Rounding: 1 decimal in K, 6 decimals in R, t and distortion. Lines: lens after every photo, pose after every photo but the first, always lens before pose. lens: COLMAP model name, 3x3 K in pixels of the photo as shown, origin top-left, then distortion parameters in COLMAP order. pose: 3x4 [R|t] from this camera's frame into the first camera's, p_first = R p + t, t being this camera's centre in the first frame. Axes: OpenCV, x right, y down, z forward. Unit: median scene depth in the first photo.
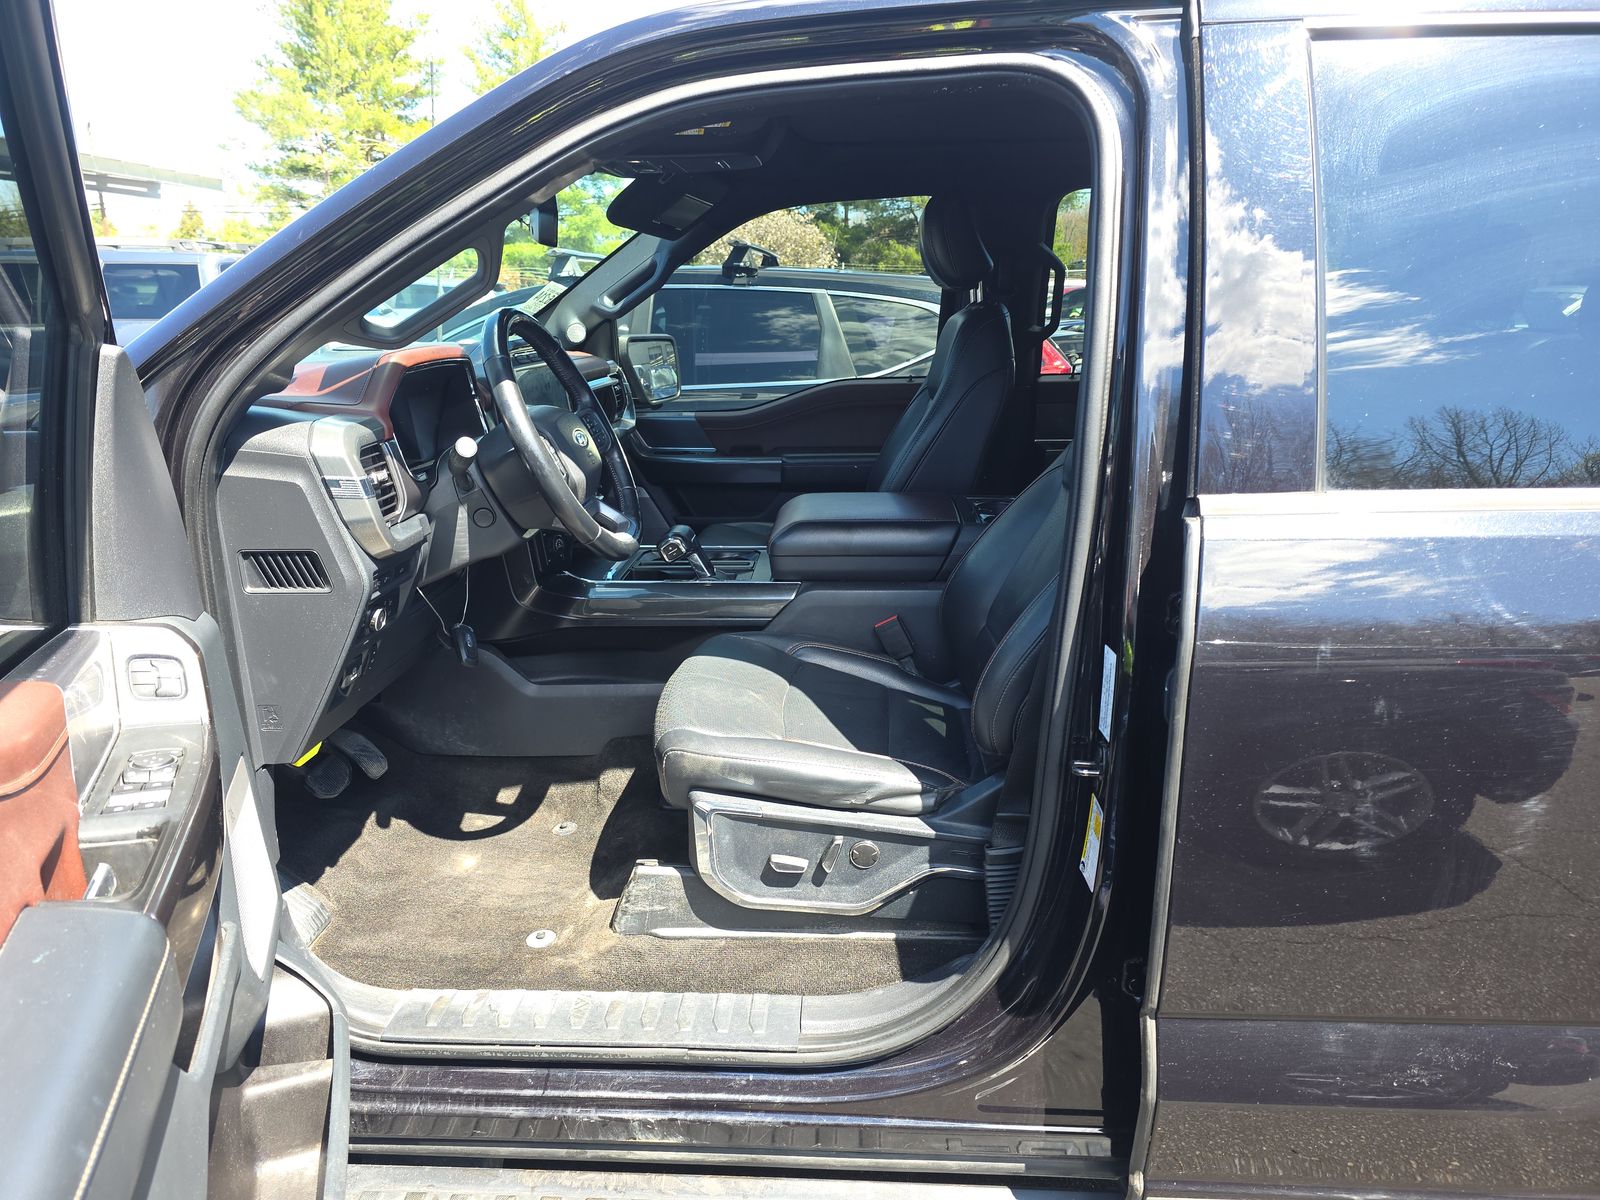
lens RADIAL K [[1064.1, 0, 800.0], [0, 1064.1, 600.0], [0, 0, 1]] dist [0.000934, 0.000801]
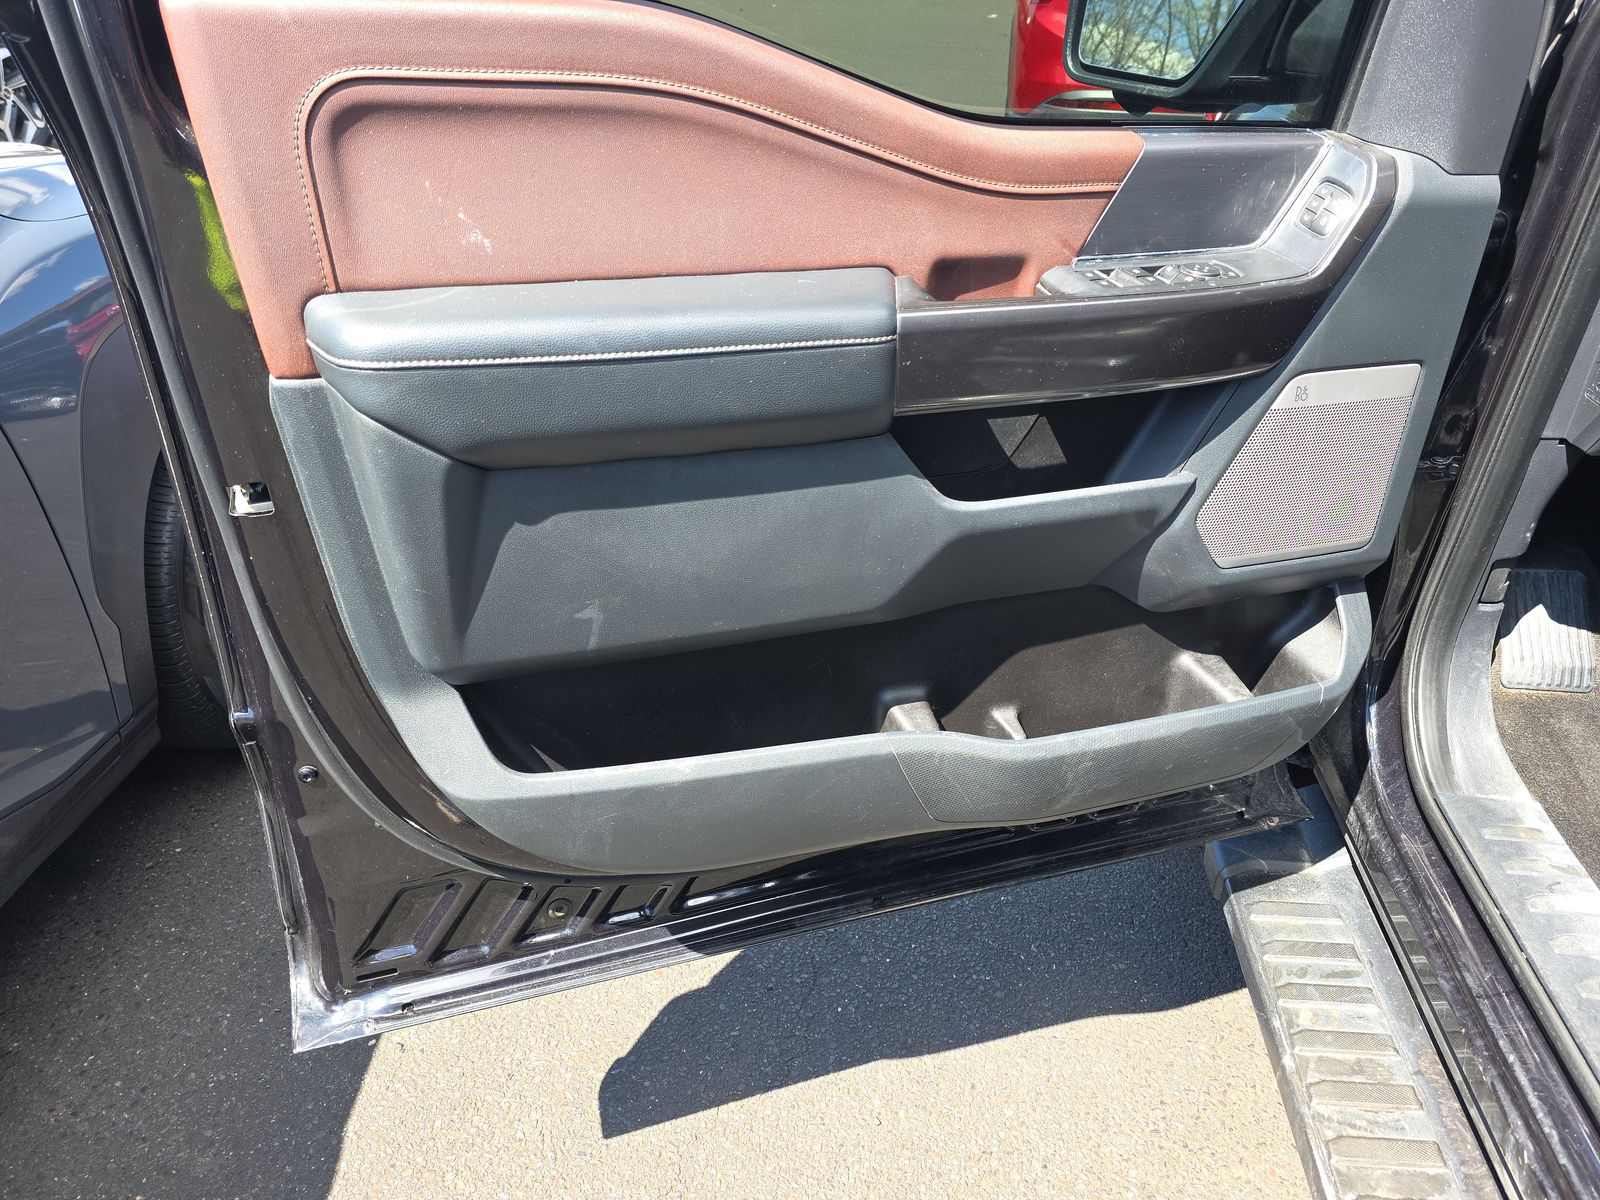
lens RADIAL K [[1064.1, 0, 800.0], [0, 1064.1, 600.0], [0, 0, 1]] dist [0.000934, 0.000801]
pose [[-0.018106, 0.562873, -0.826345, 0.217554], [-0.278023, 0.791051, 0.544924, -0.021516], [0.960404, 0.239609, 0.142168, 0.379229]]
